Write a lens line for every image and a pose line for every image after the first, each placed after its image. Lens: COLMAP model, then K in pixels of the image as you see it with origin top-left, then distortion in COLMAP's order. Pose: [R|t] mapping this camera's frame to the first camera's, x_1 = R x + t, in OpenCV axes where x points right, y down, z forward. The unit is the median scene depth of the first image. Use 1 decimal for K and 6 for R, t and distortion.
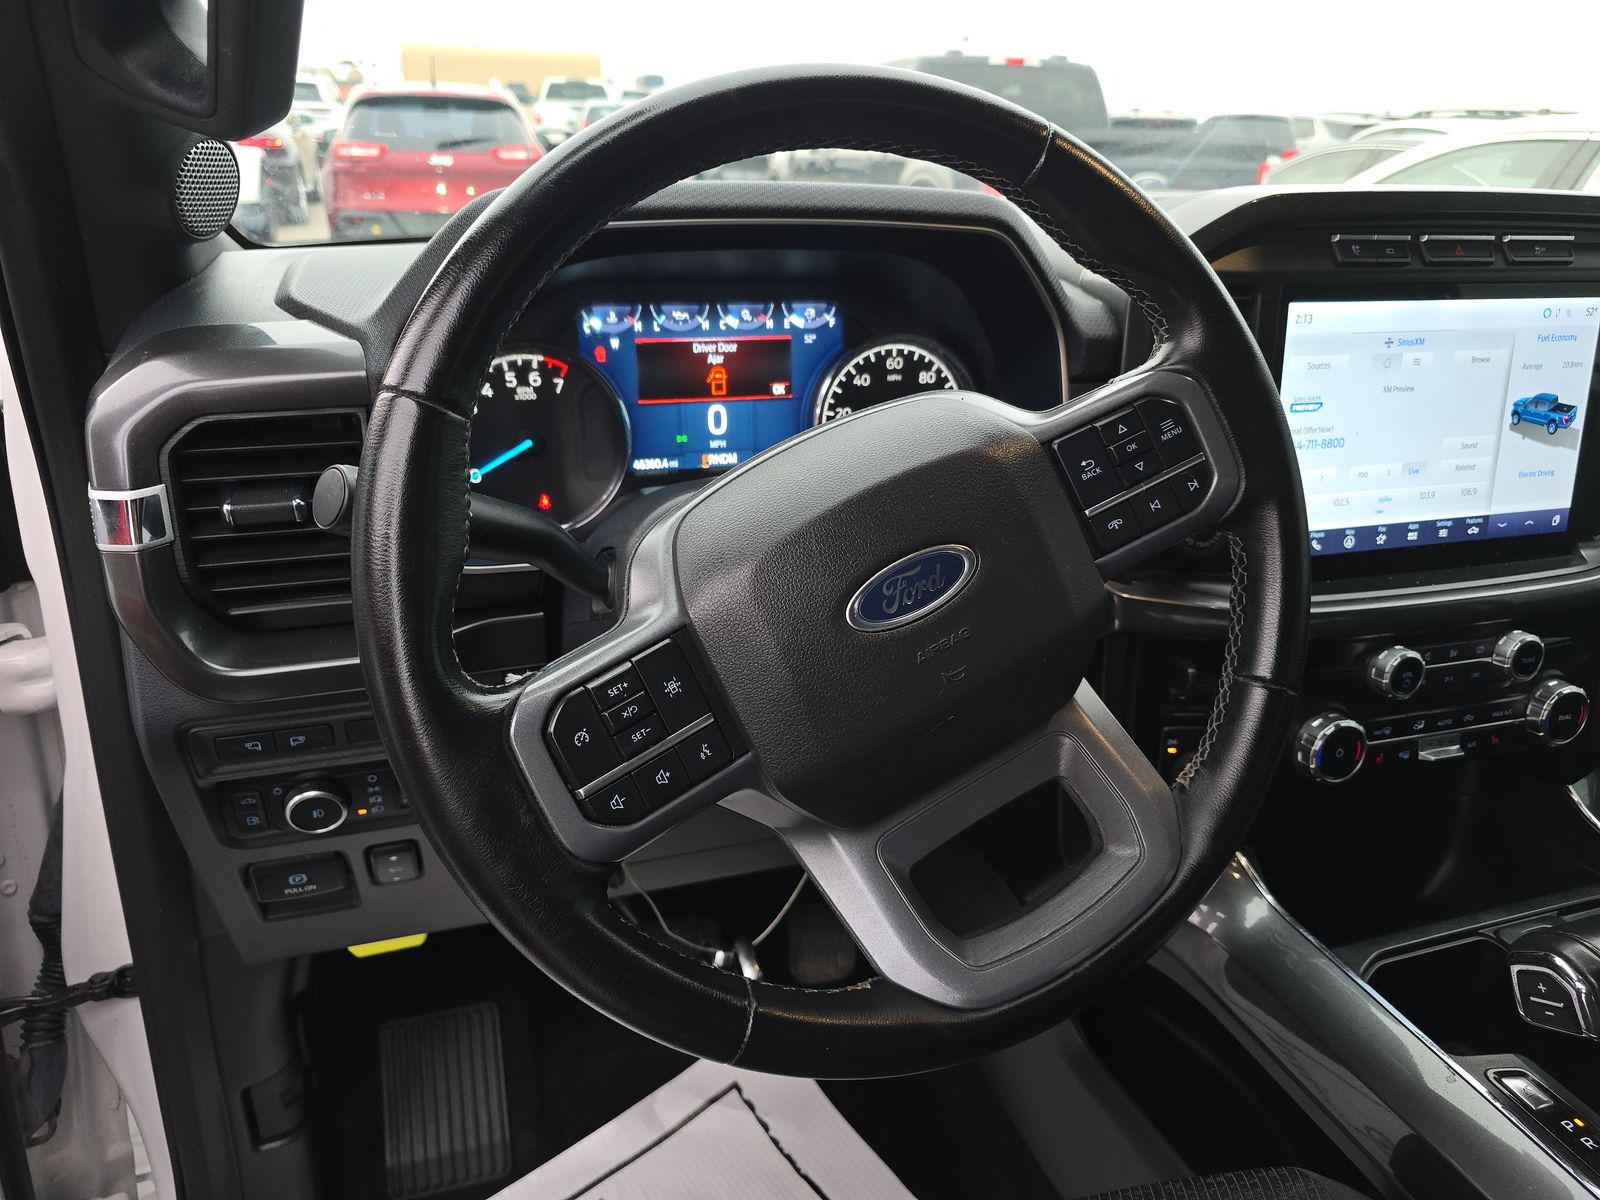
lens RADIAL K [[1076.6, 0, 792.2], [0, 1076.6, 592.5], [0, 0, 1]] dist [0.058816, -0.032368]
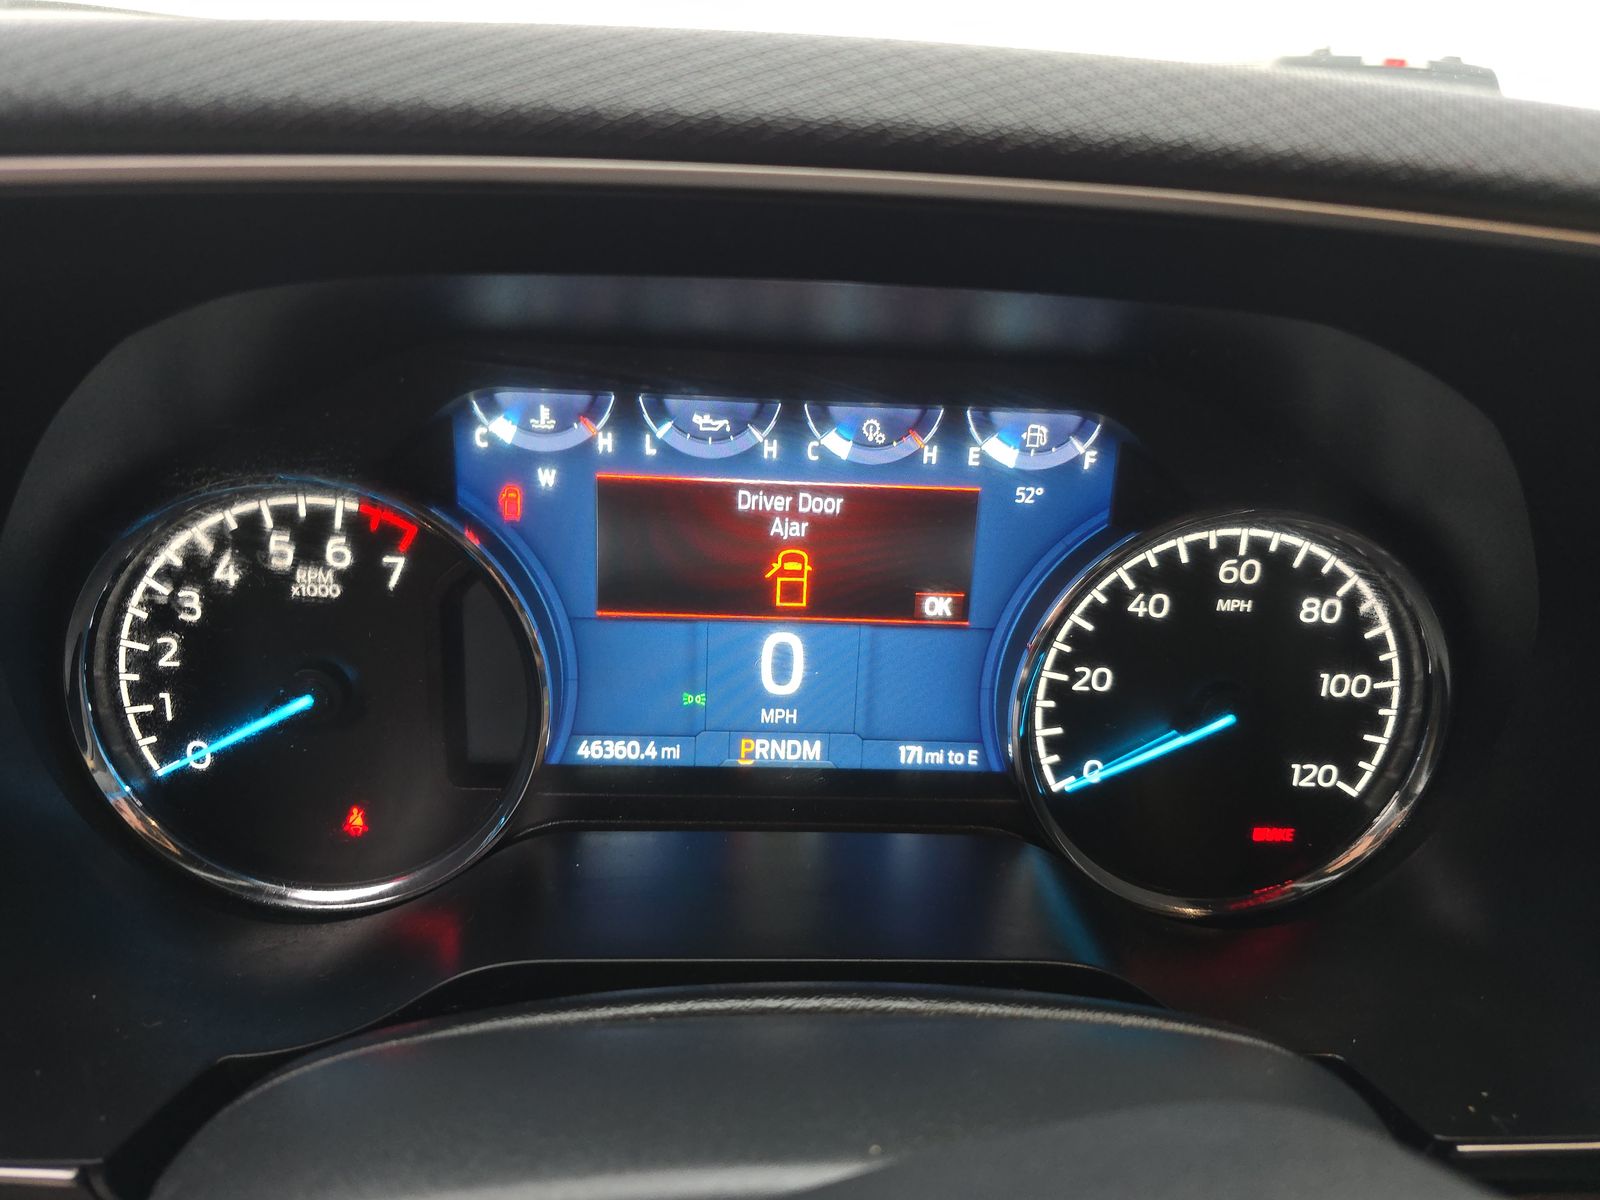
lens RADIAL K [[1066.2, 0, 803.1], [0, 1066.2, 565.9], [0, 0, 1]] dist [0.038214, -0.055297]
pose [[0.963459, 0.120294, -0.239326, 0.034240], [-0.125850, 0.992017, -0.008014, -0.194670], [0.236451, 0.037840, 0.970906, 0.587373]]
